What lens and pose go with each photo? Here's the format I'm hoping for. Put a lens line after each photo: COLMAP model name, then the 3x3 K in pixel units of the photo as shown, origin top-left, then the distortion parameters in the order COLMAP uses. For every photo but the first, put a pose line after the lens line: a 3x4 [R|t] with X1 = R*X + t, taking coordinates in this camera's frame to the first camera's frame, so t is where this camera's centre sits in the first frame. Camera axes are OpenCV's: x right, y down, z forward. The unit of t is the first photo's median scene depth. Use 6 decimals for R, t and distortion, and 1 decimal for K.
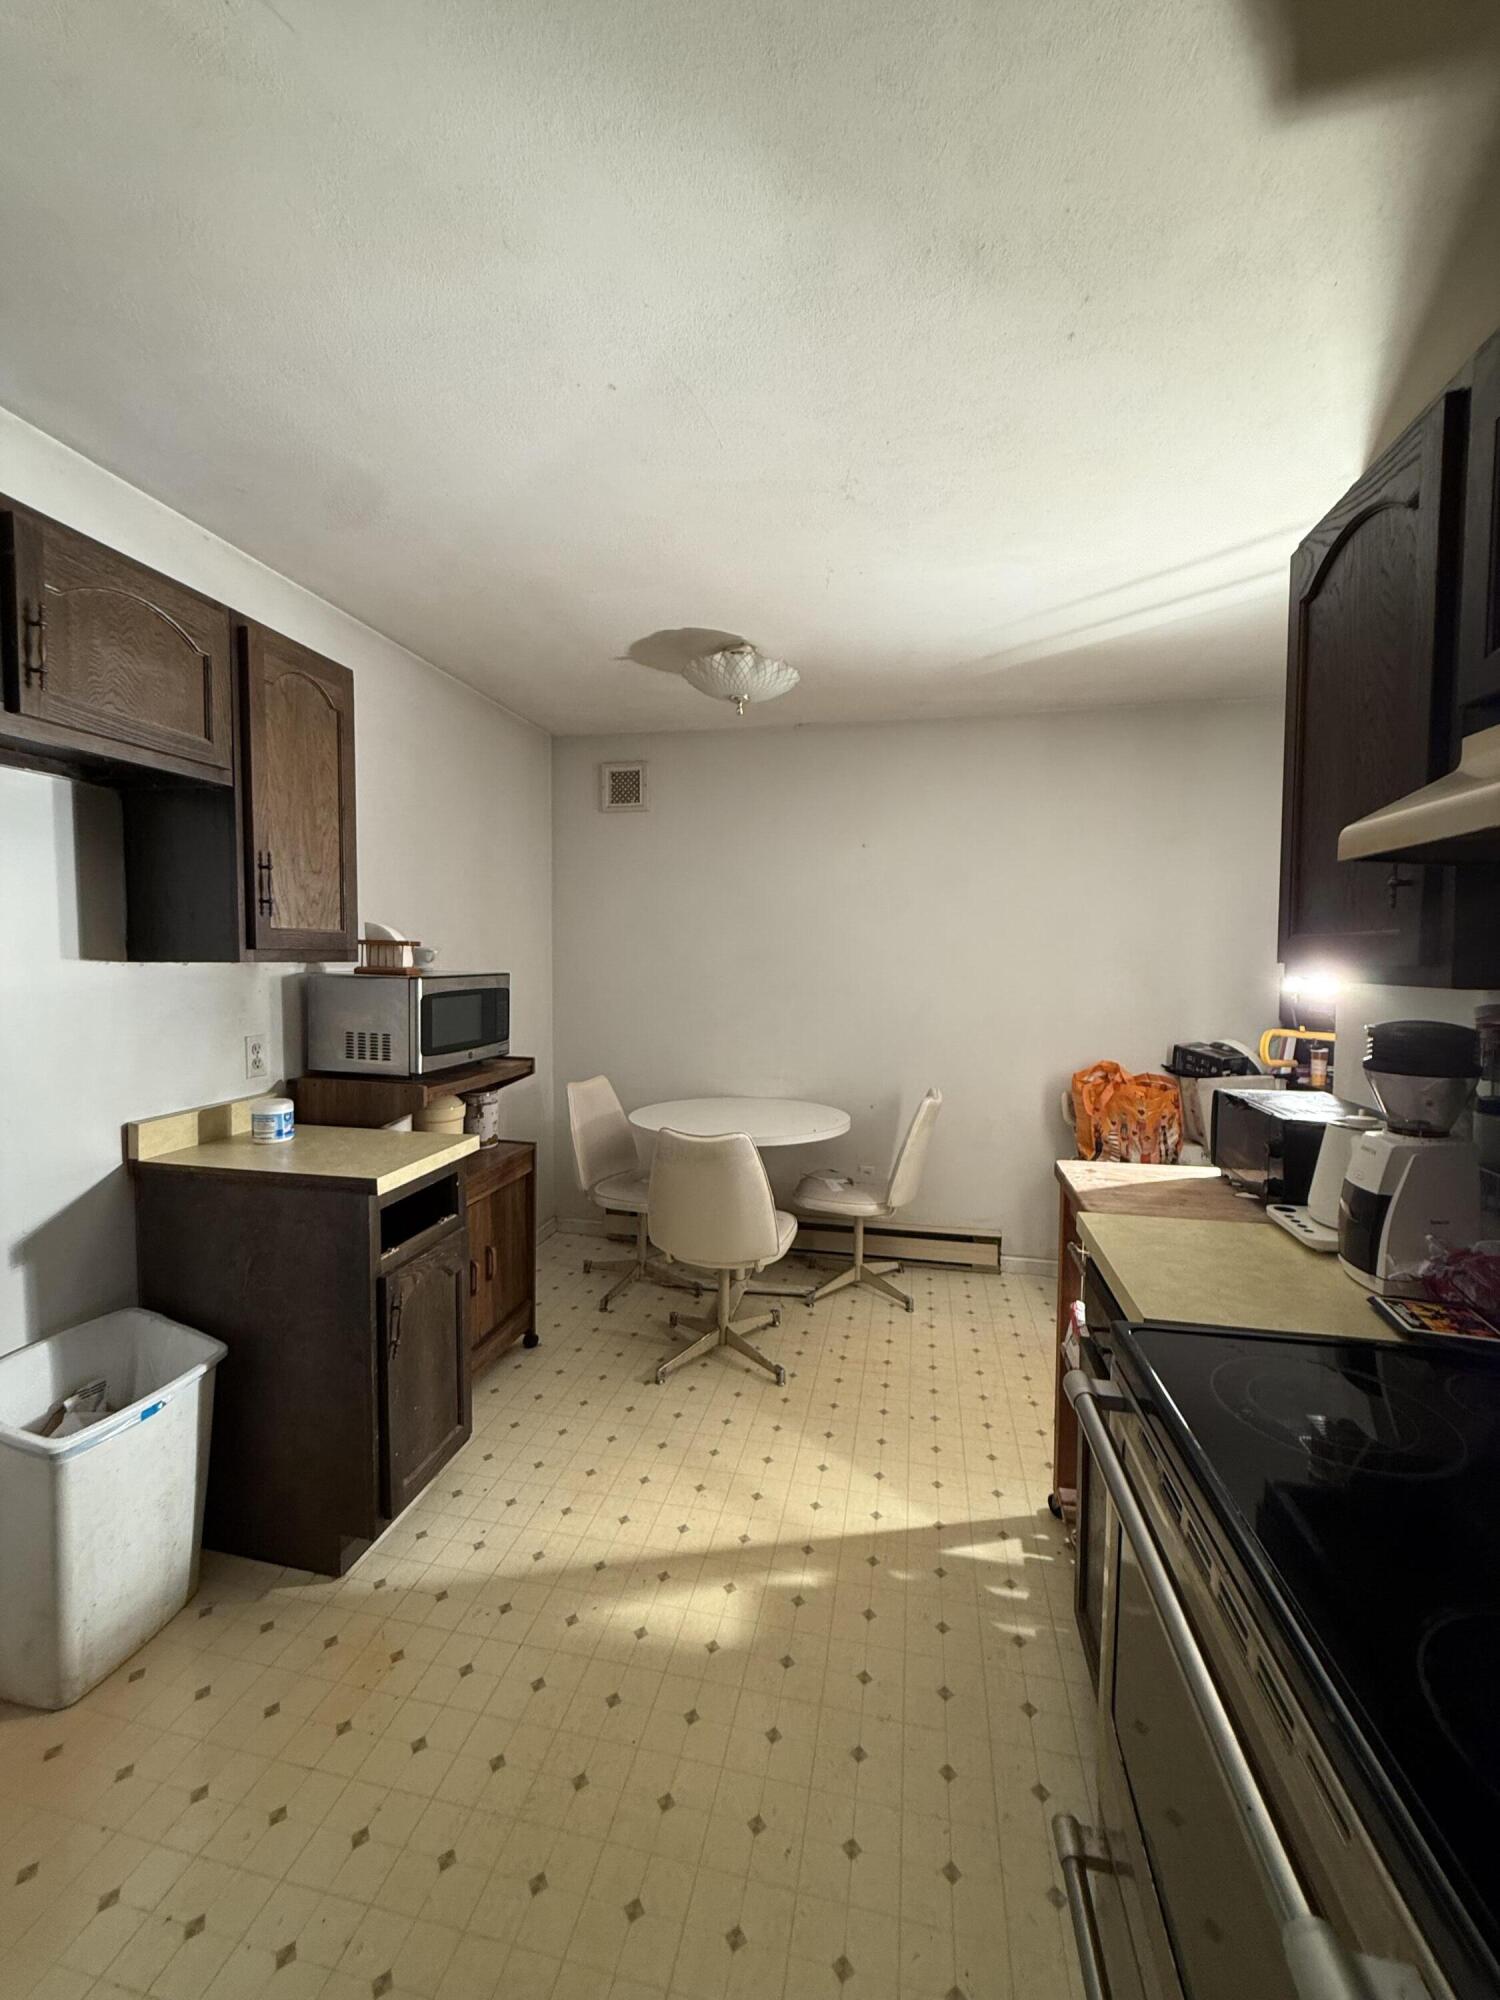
lens RADIAL K [[794.3, 0, 751.0], [0, 794.3, 994.4], [0, 0, 1]] dist [0.000094, -0.000023]
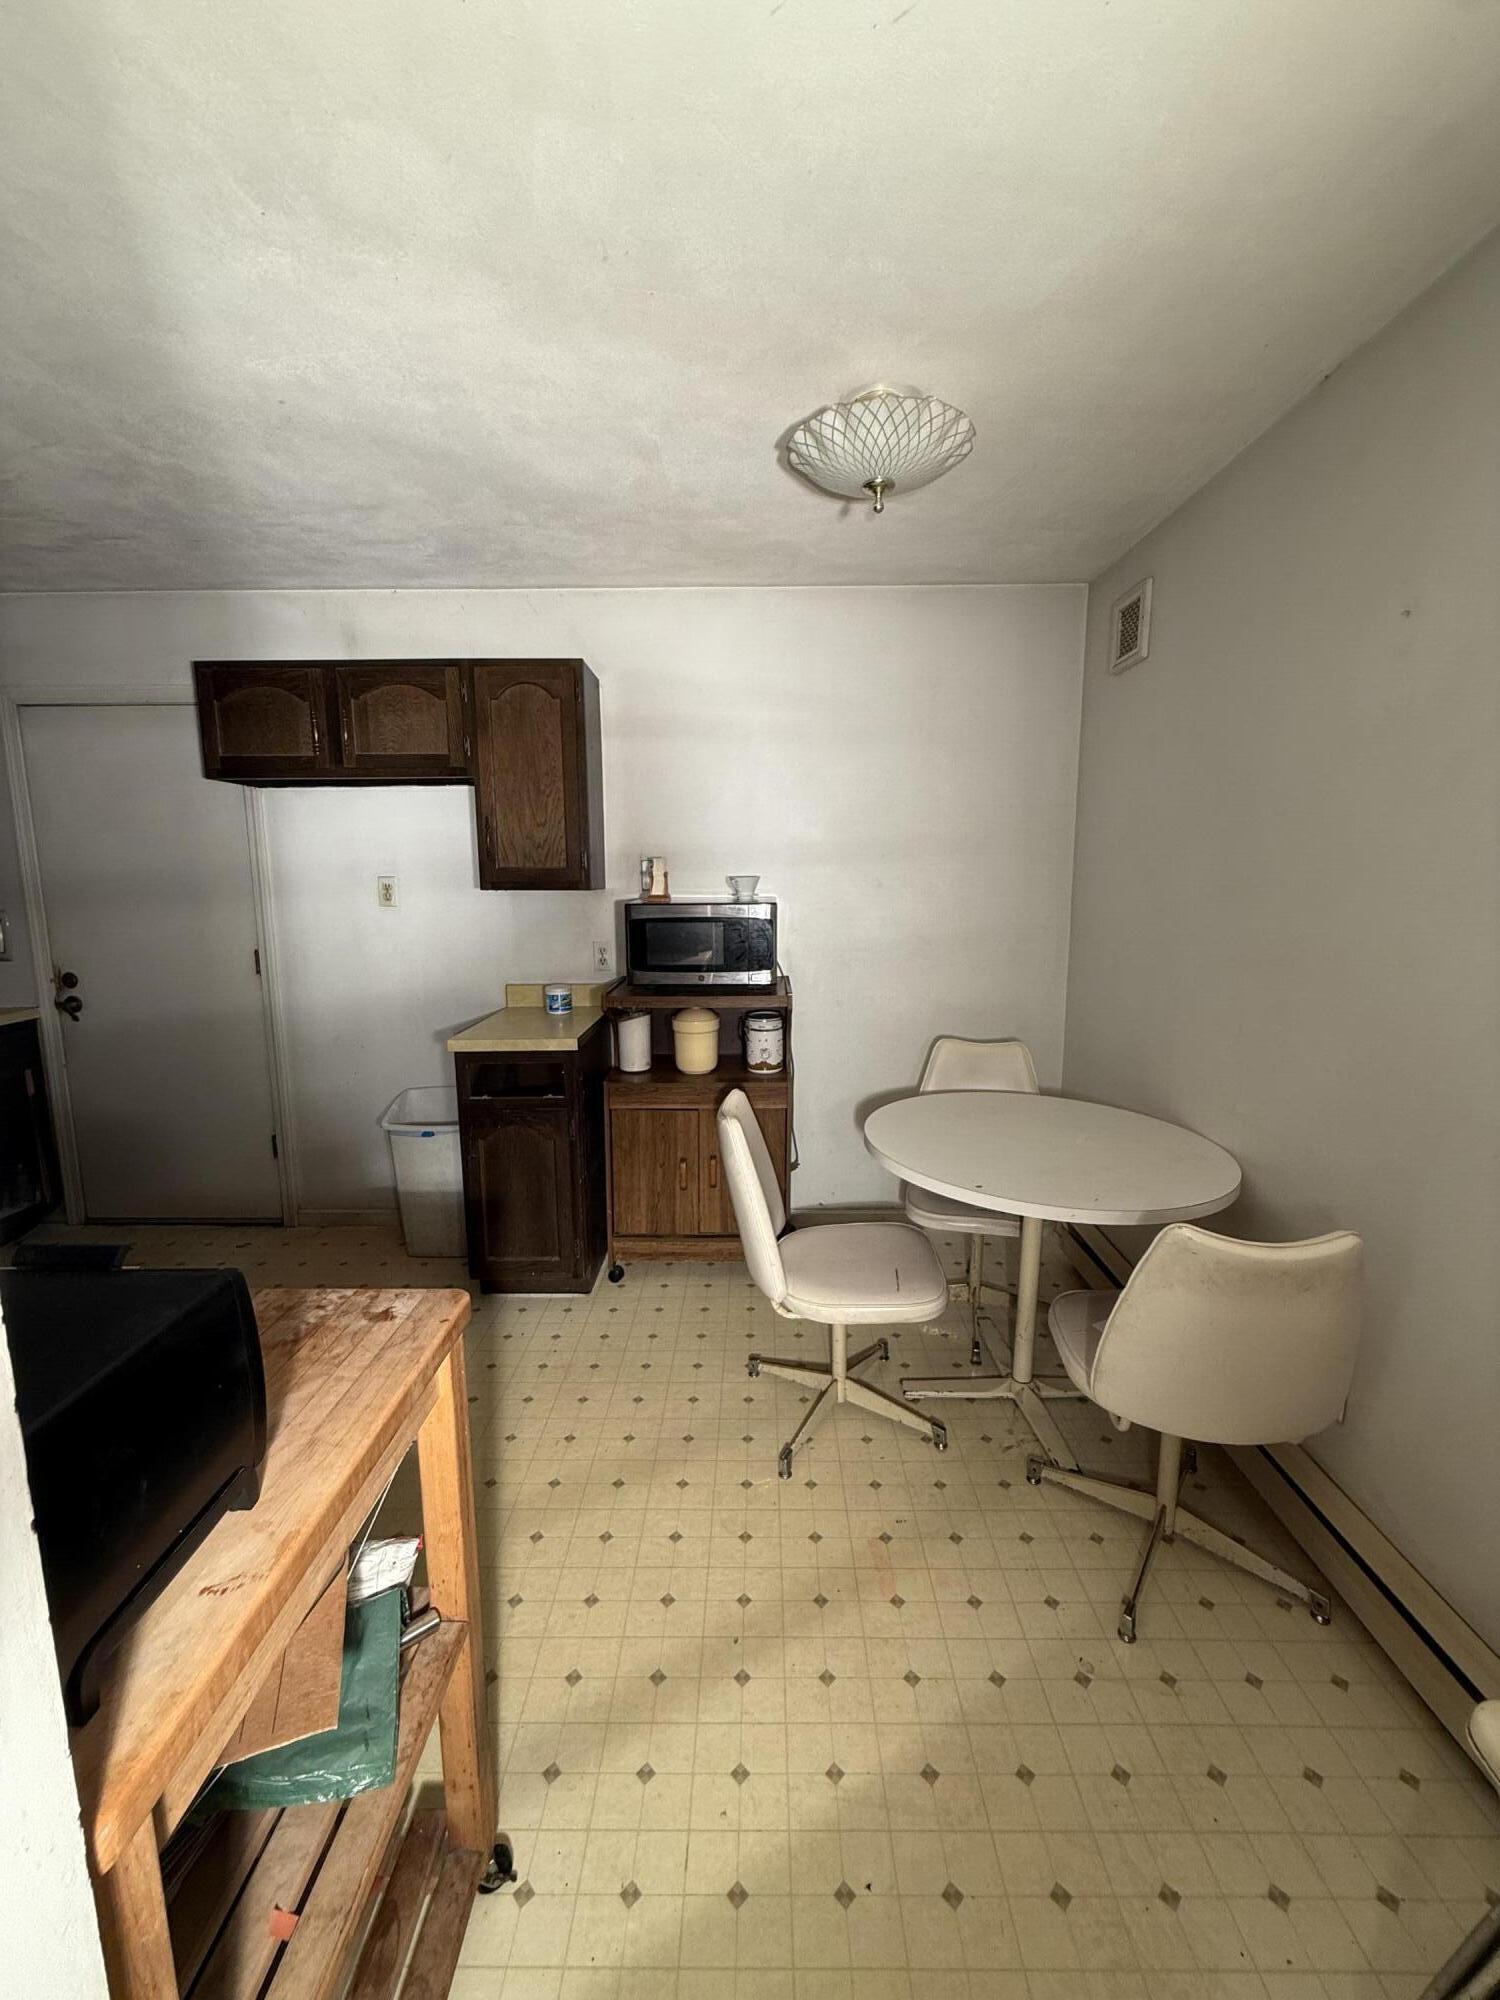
lens RADIAL K [[794.3, 0, 751.0], [0, 794.3, 994.4], [0, 0, 1]] dist [0.000094, -0.000023]
pose [[0.190544, 0.142428, -0.971292, 0.990303], [-0.041448, 0.989704, 0.136997, -0.072522], [0.980803, 0.014154, 0.194485, 1.190873]]
